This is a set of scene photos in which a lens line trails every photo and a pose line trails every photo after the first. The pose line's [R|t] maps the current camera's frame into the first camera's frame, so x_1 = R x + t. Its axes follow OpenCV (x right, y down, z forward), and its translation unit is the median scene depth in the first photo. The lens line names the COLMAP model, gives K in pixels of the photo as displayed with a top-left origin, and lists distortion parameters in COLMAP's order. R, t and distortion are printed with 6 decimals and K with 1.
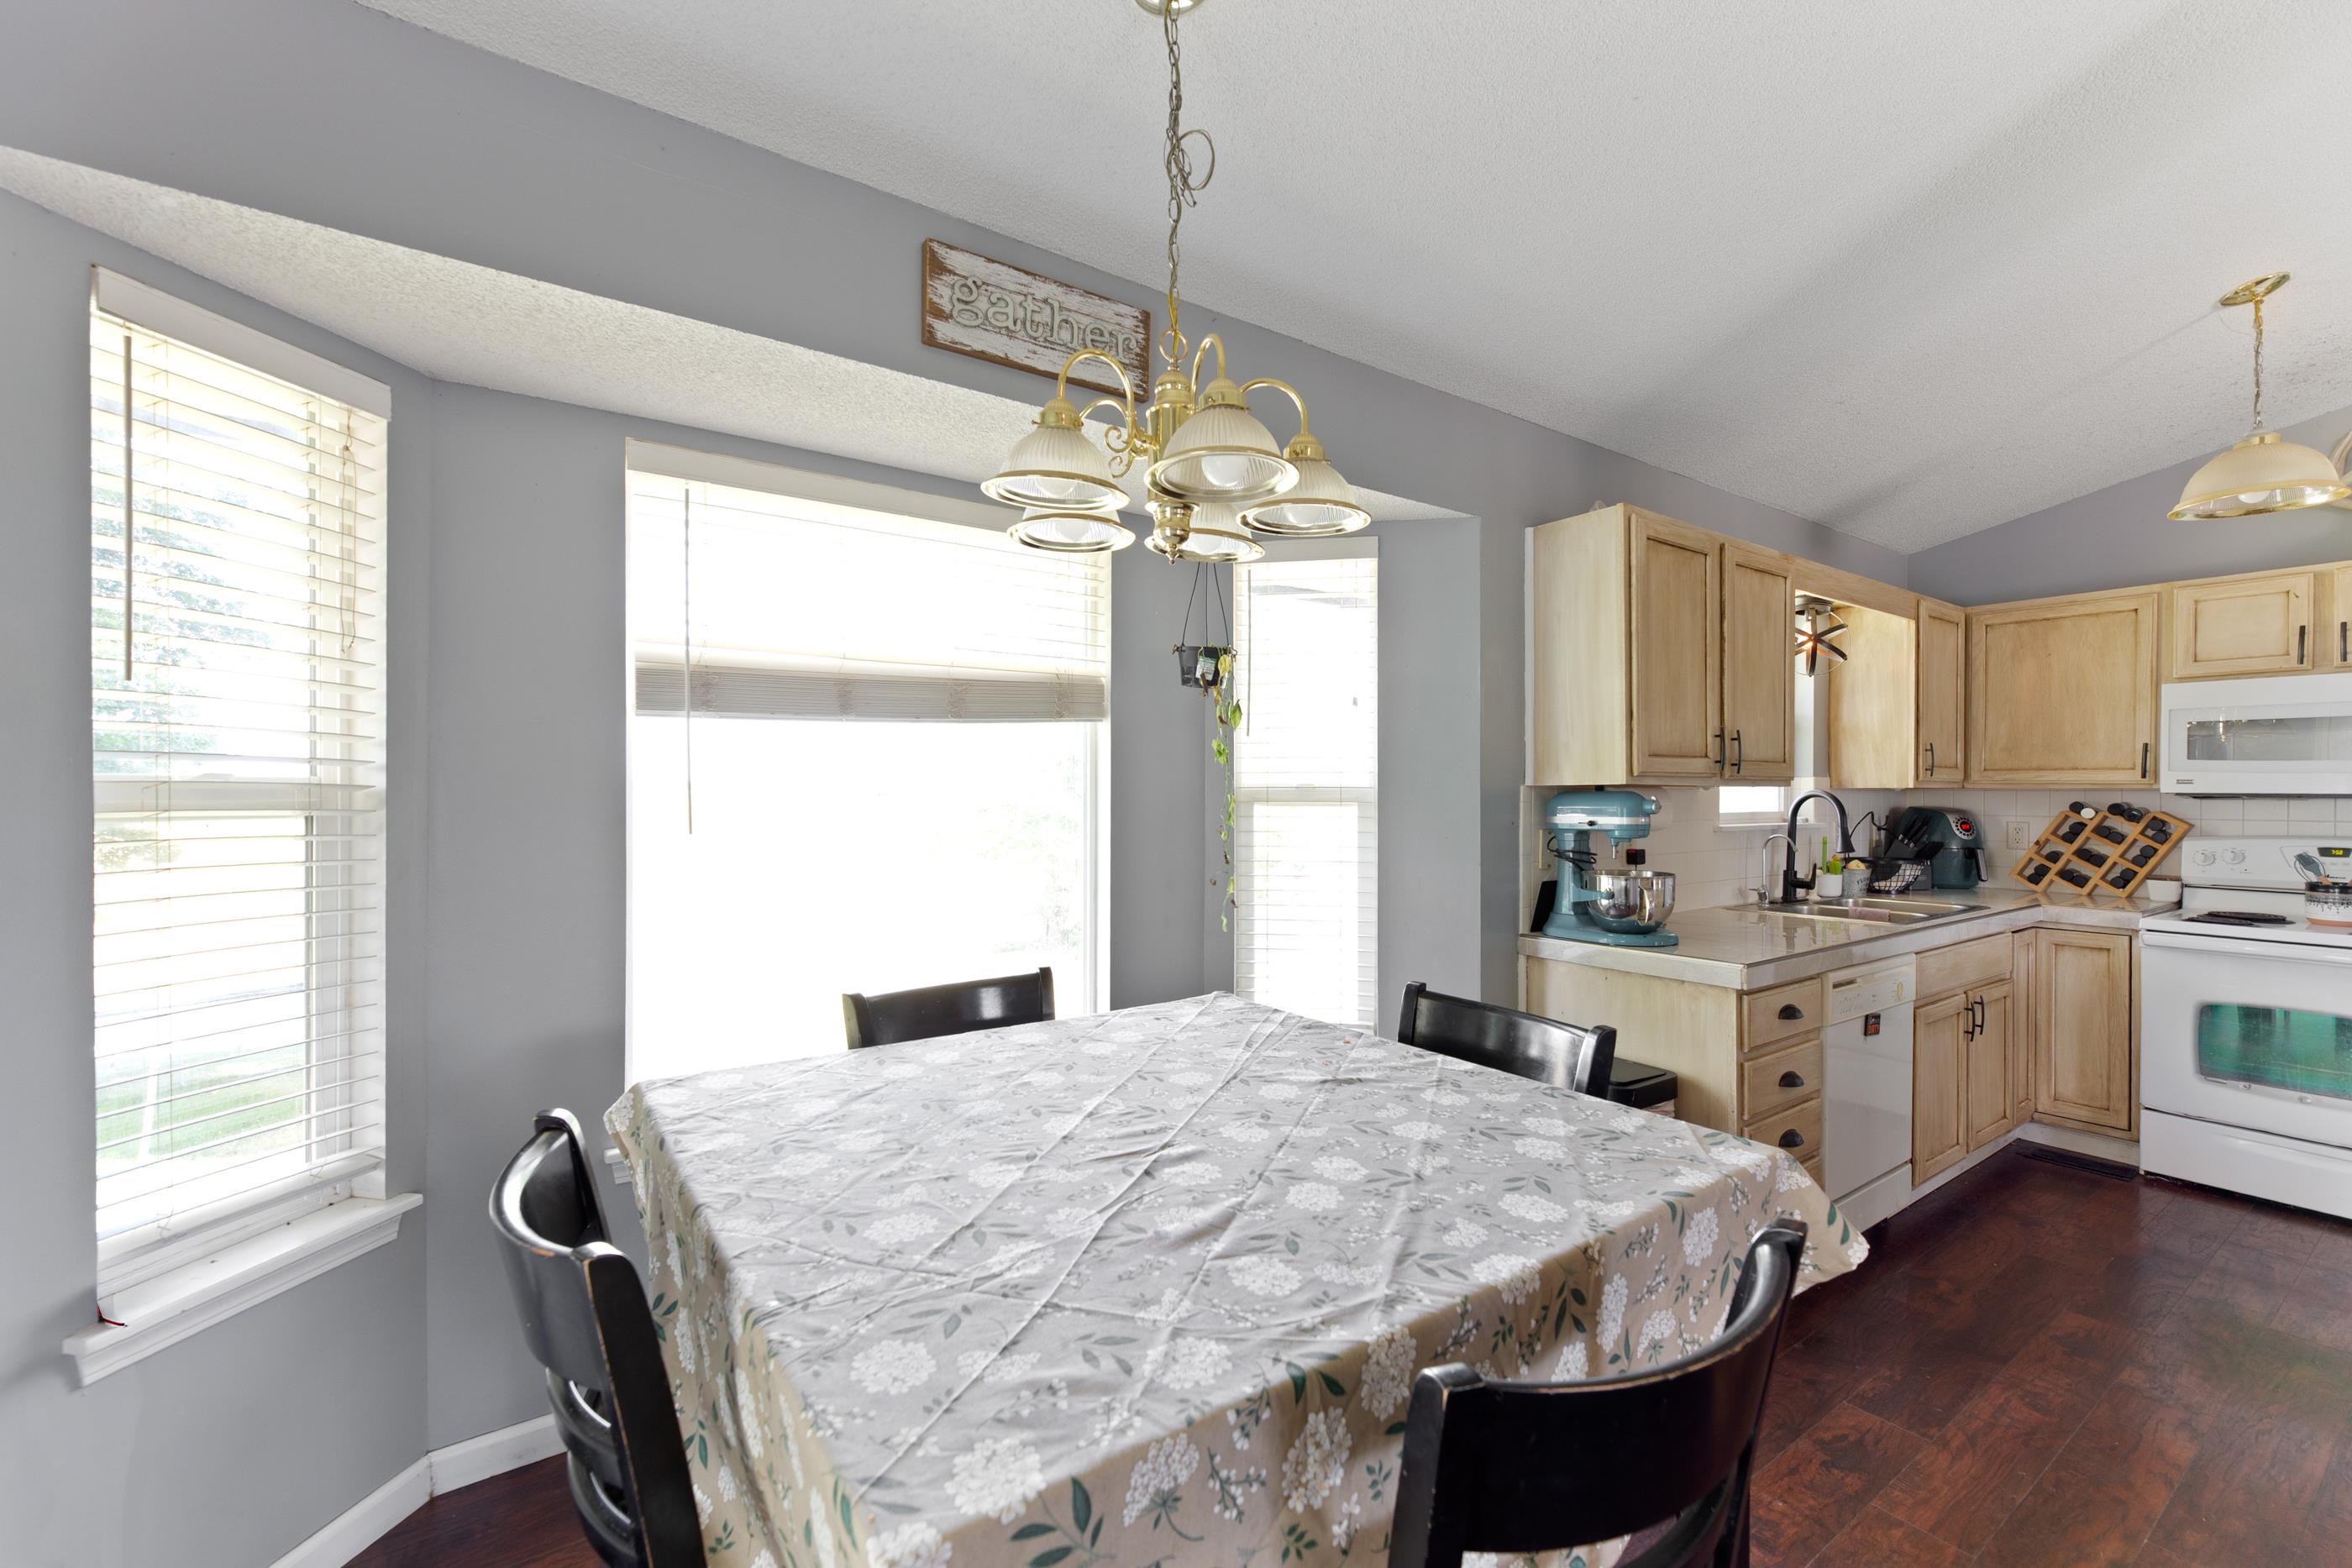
lens RADIAL K [[978.7, 0, 1171.0], [0, 978.7, 794.3], [0, 0, 1]] dist [0.000145, 0.000174]
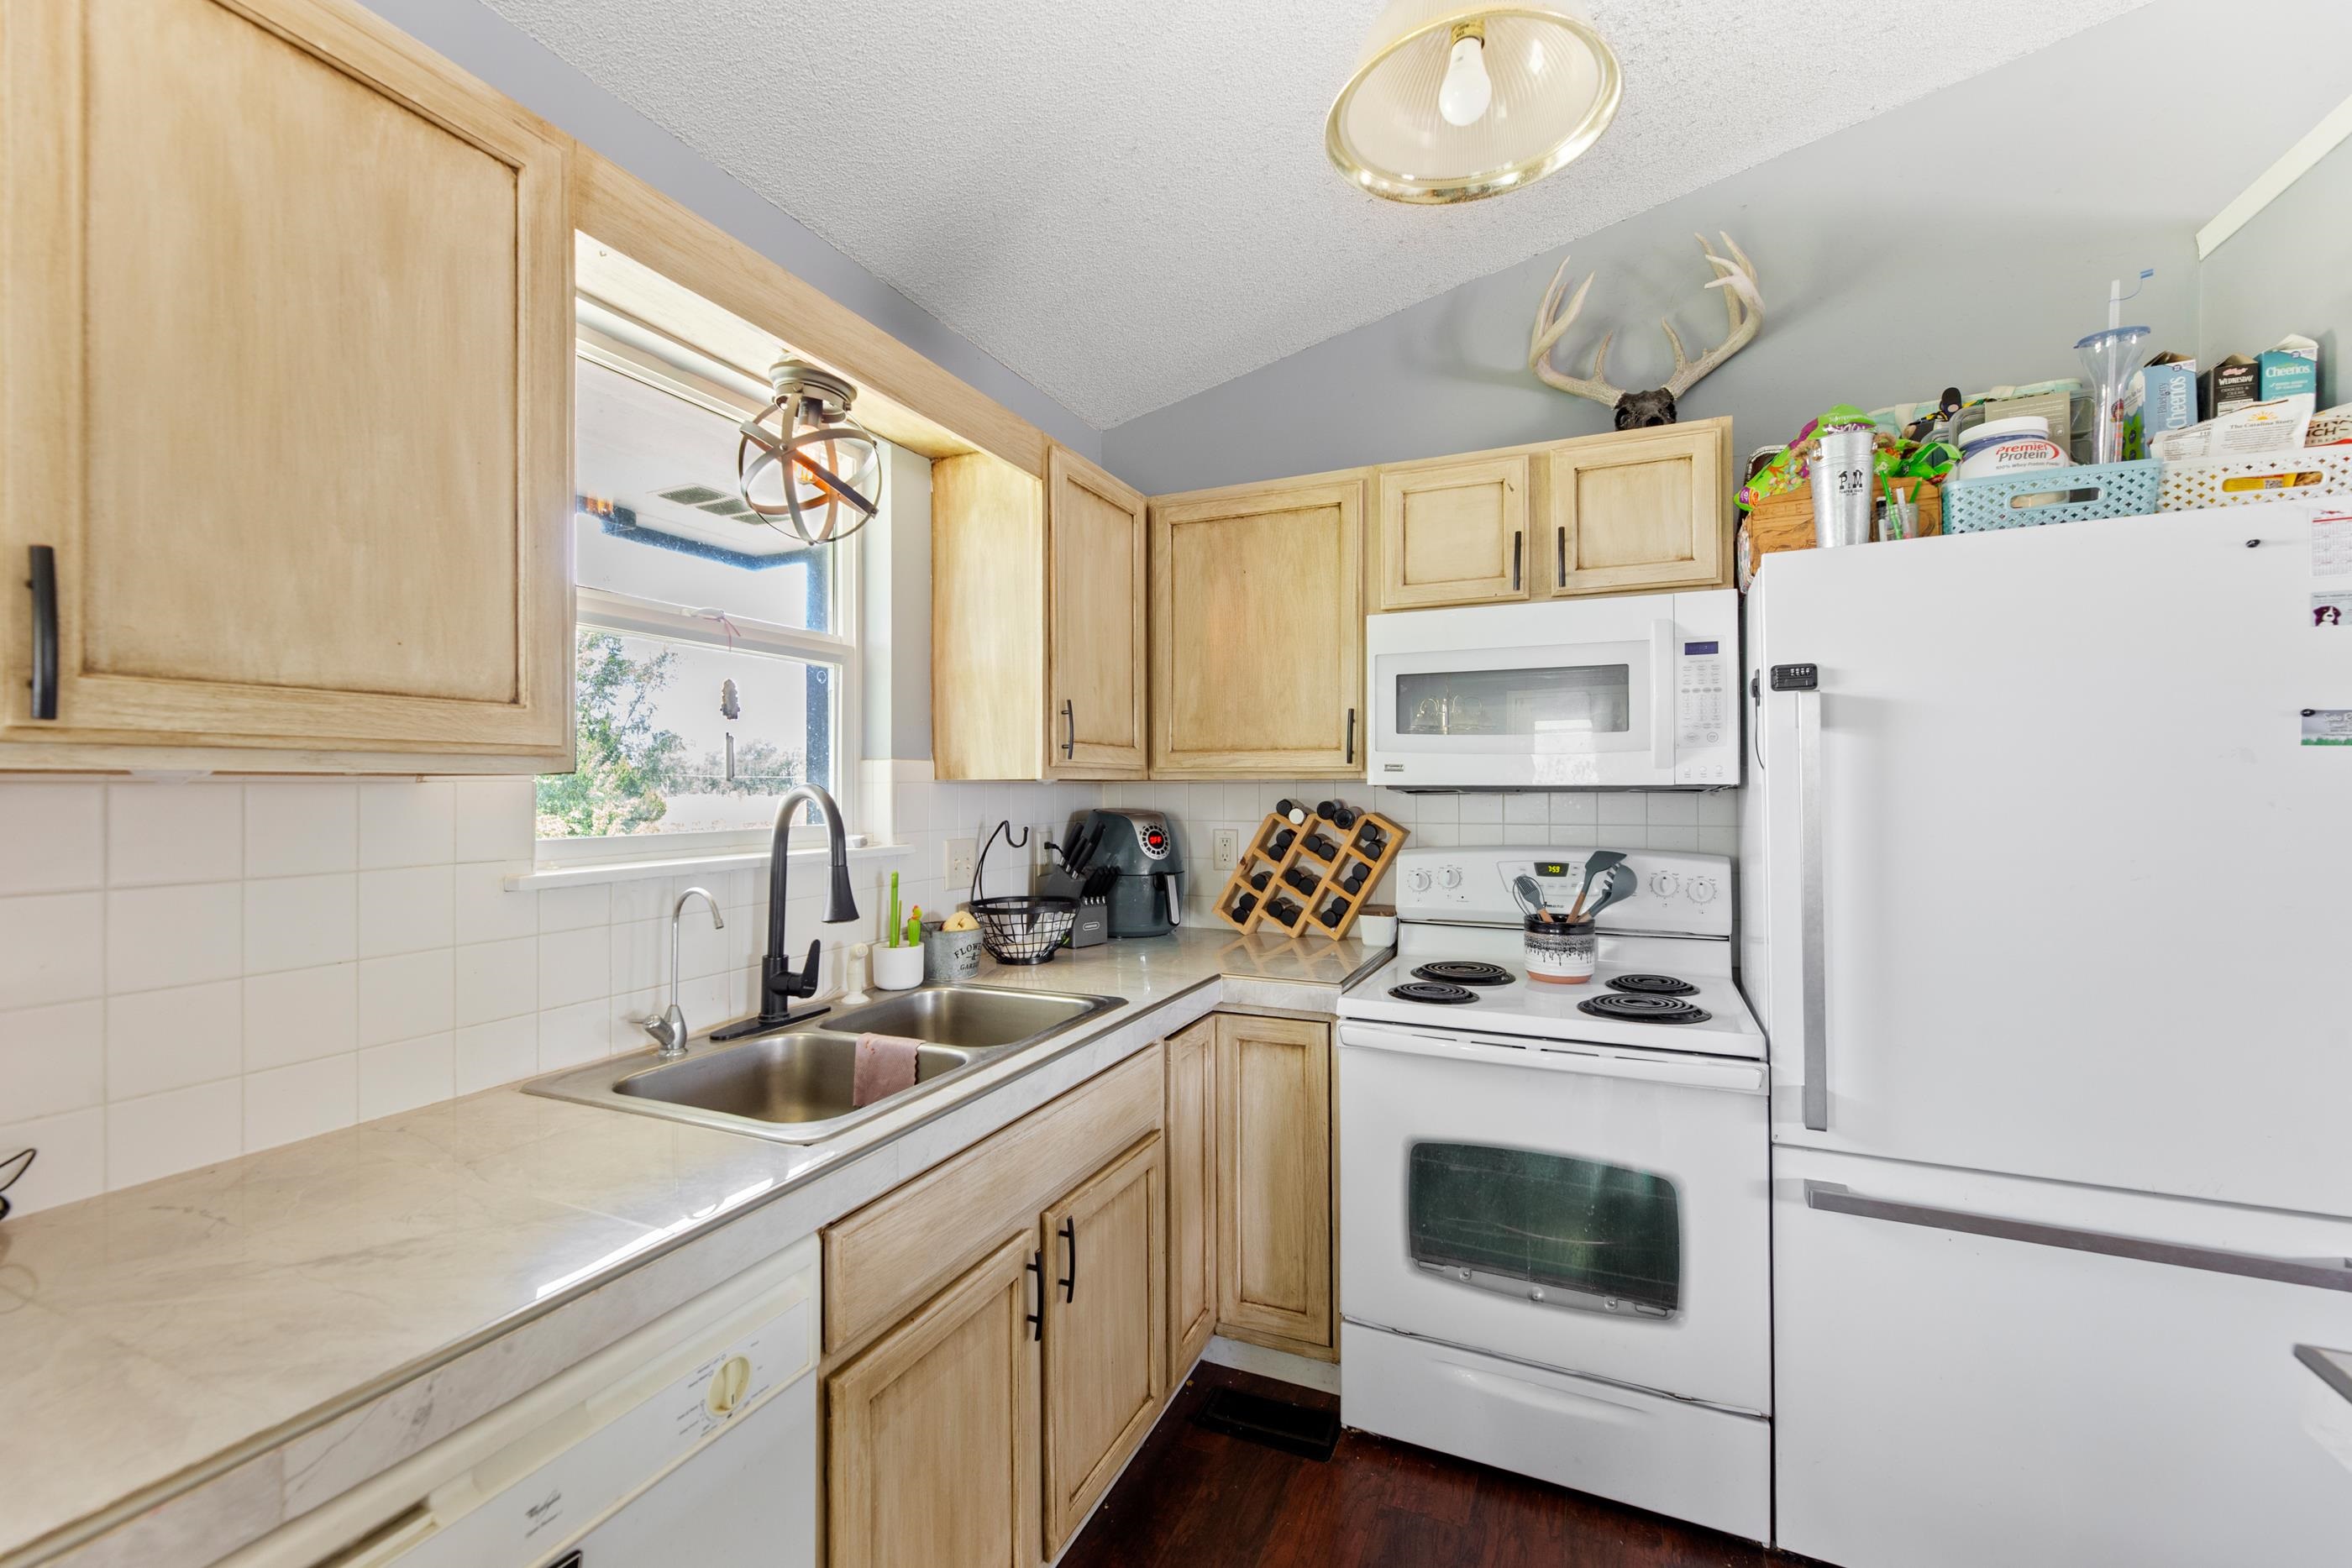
lens RADIAL K [[978.7, 0, 1171.3], [0, 978.7, 778.2], [0, 0, 1]] dist [0.000145, 0.000174]
pose [[0.857119, -0.002411, 0.515113, 0.550748], [0.008294, 0.999924, -0.009121, -0.001497], [-0.515051, 0.012090, 0.857074, 0.498995]]
